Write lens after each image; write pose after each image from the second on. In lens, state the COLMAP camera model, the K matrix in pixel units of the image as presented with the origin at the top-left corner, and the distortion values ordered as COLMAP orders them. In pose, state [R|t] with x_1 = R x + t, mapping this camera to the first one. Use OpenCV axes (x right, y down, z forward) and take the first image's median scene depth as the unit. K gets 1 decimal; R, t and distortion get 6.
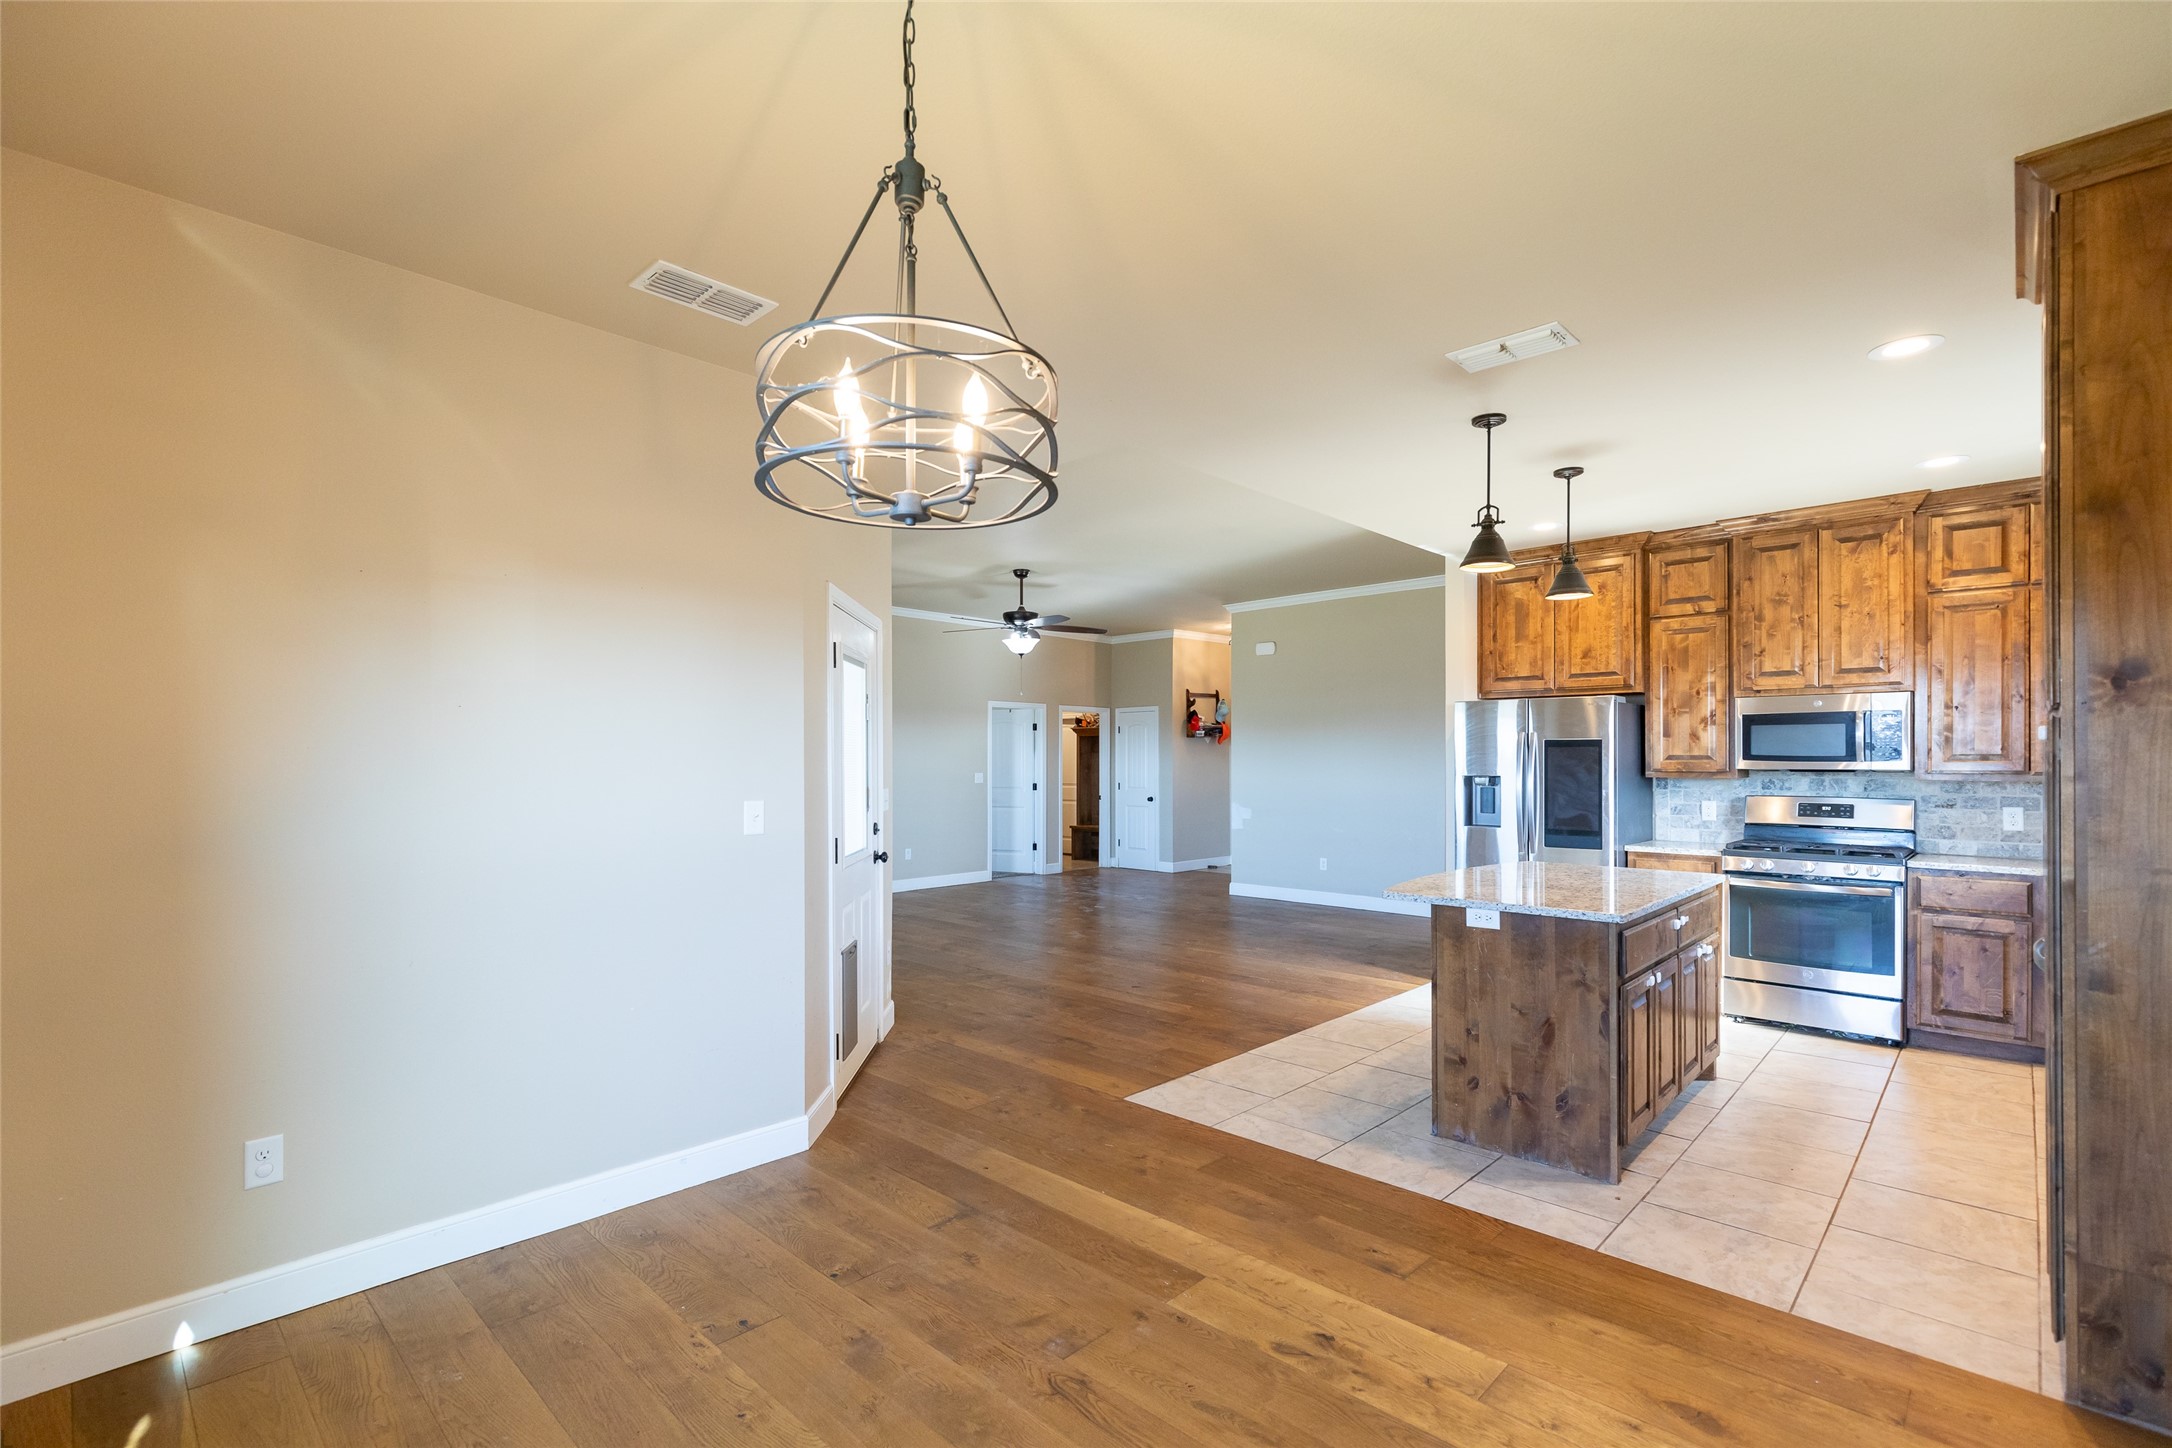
lens RADIAL K [[974.9, 0, 1092.0], [0, 974.9, 755.1], [0, 0, 1]] dist [0.009728, -0.003150]
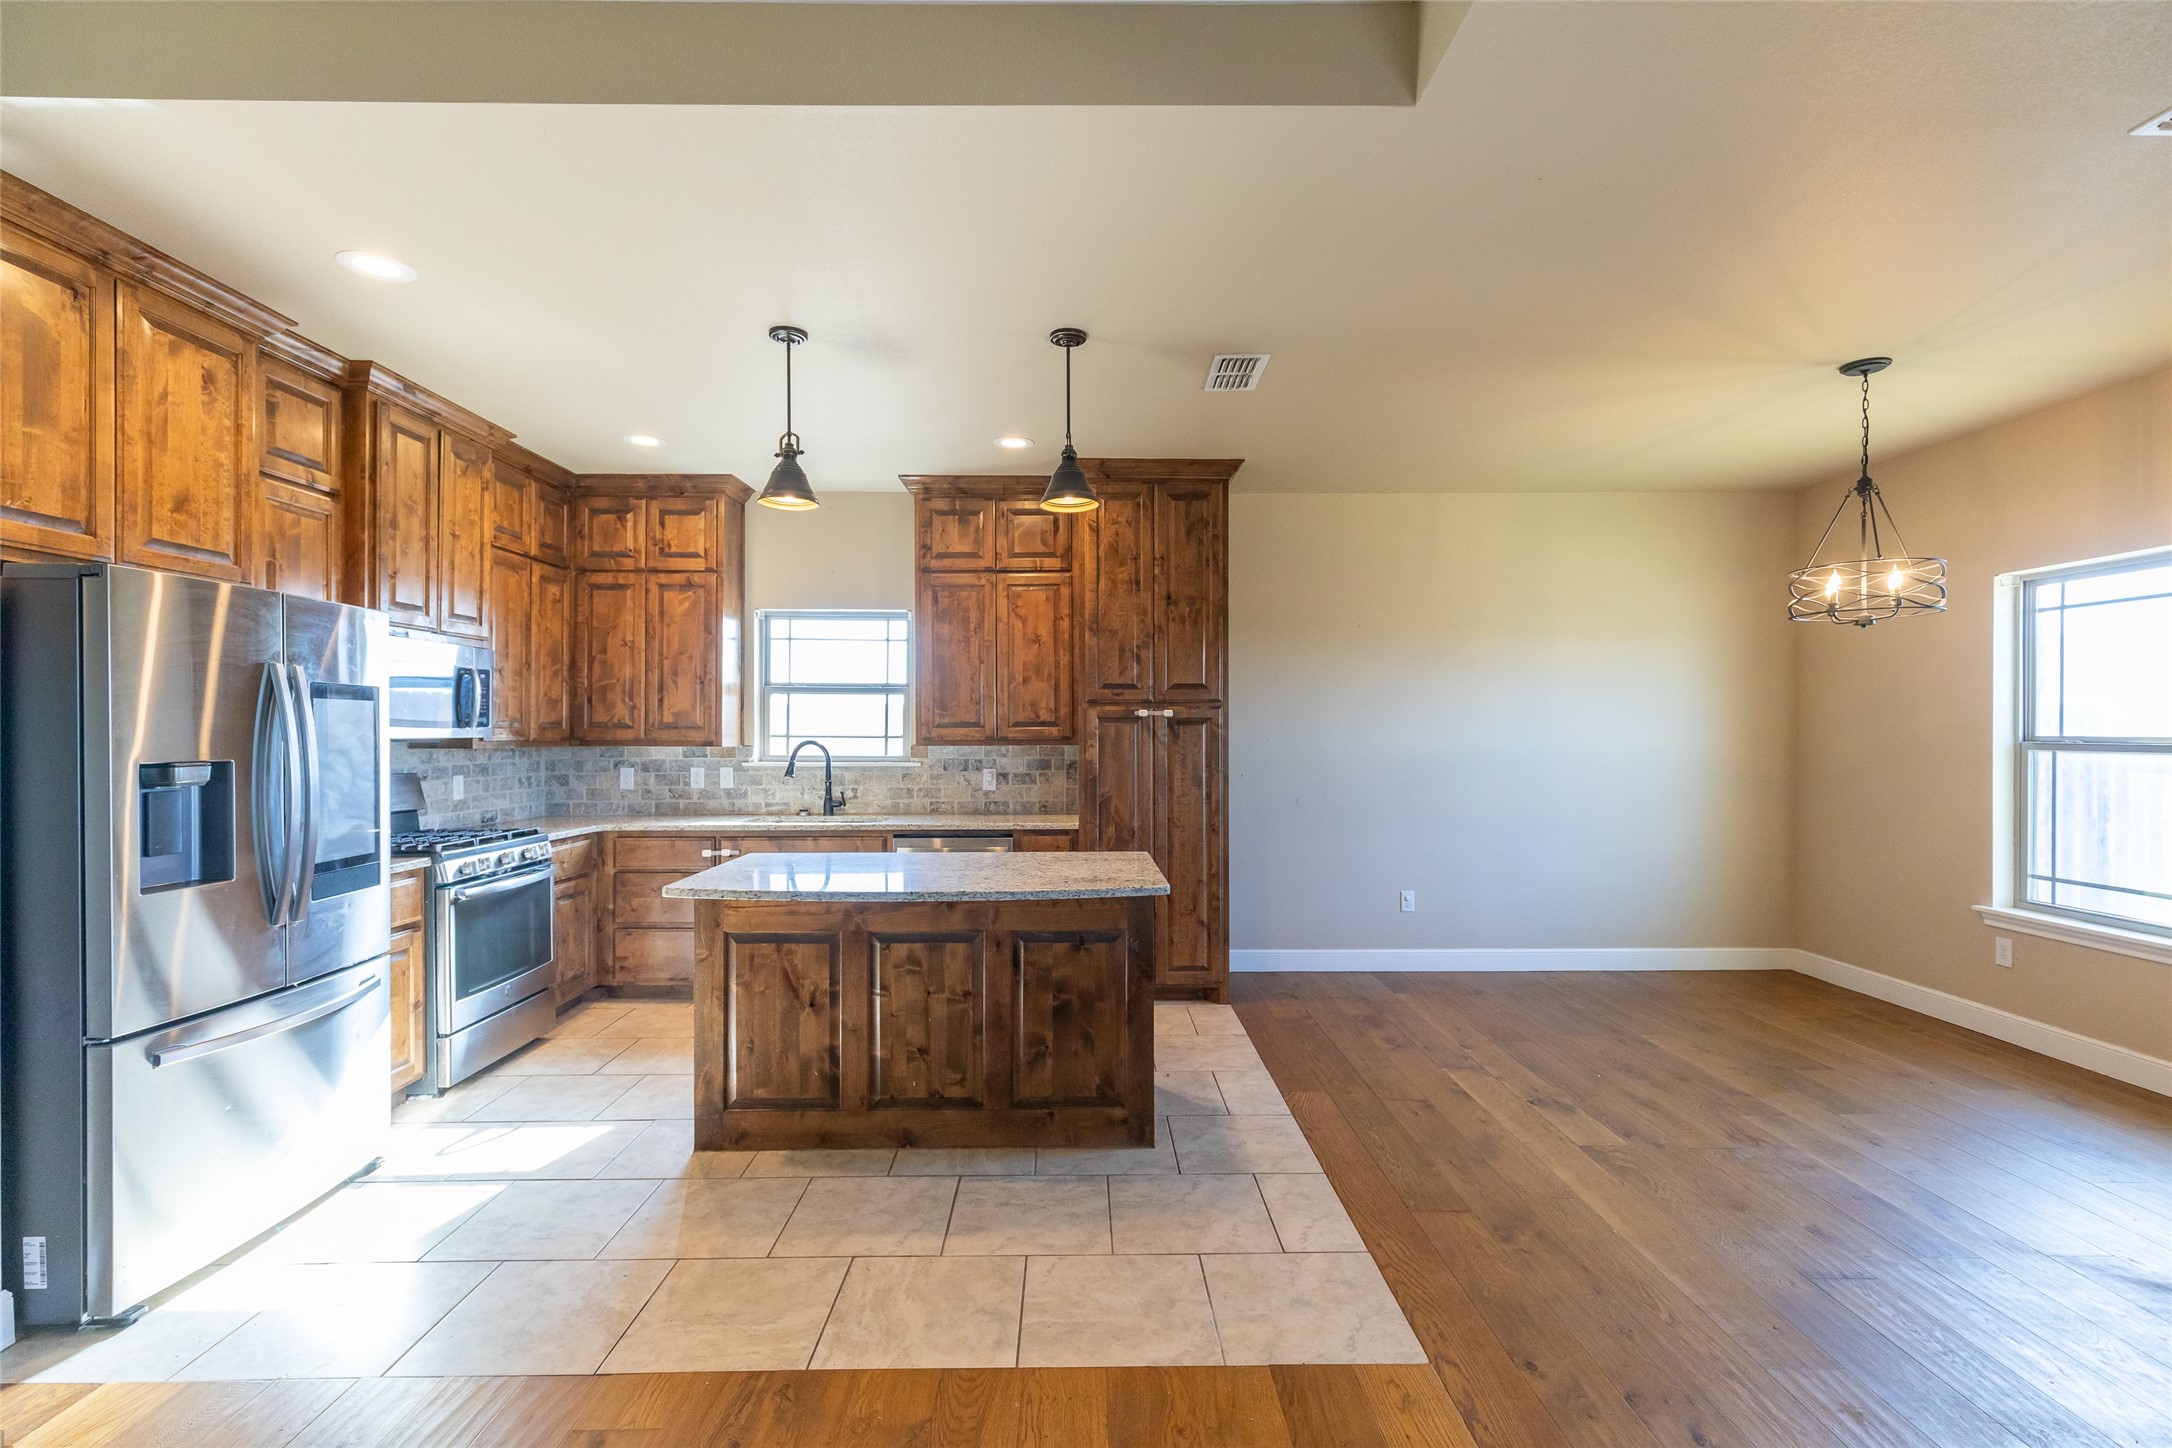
lens RADIAL K [[974.9, 0, 1085.9], [0, 974.9, 731.2], [0, 0, 1]] dist [0.009728, -0.003150]
pose [[-0.695429, -0.000174, 0.718595, -0.166252], [-0.002118, 0.999996, -0.001807, 0.008877], [-0.718592, -0.002779, -0.695427, 1.126745]]
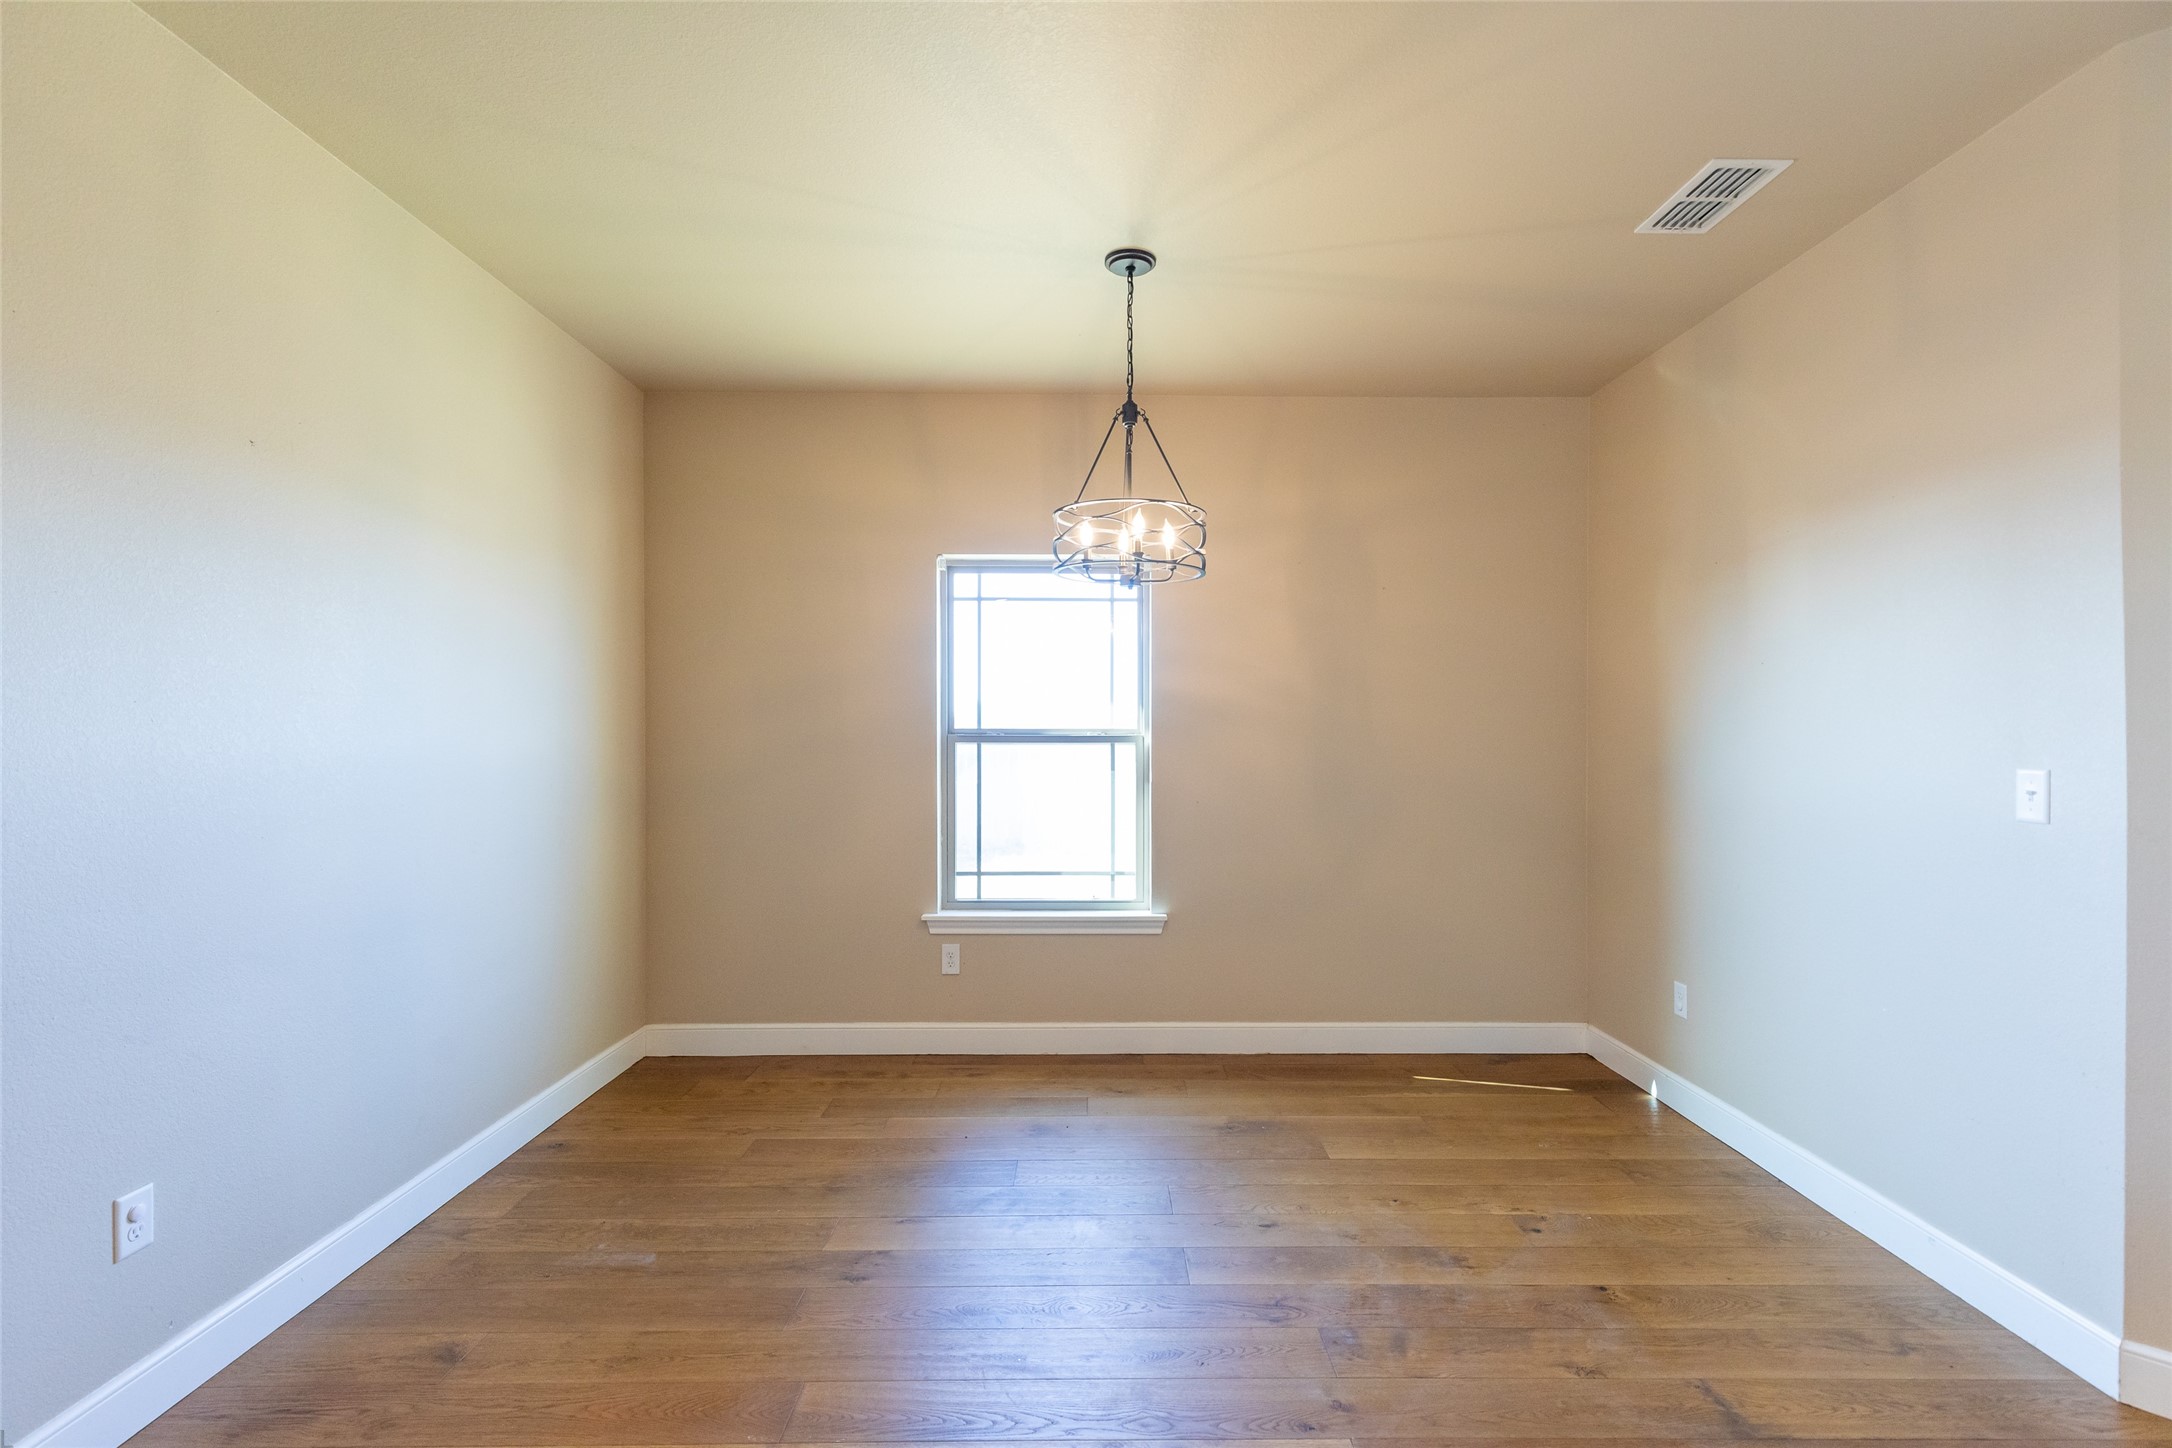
lens RADIAL K [[974.9, 0, 1110.5], [0, 974.9, 730.8], [0, 0, 1]] dist [0.009728, -0.003150]
pose [[-0.714369, -0.005864, -0.699744, 0.328386], [0.000347, 0.999962, -0.008734, 0.018134], [0.699769, -0.006483, -0.714340, 0.646254]]
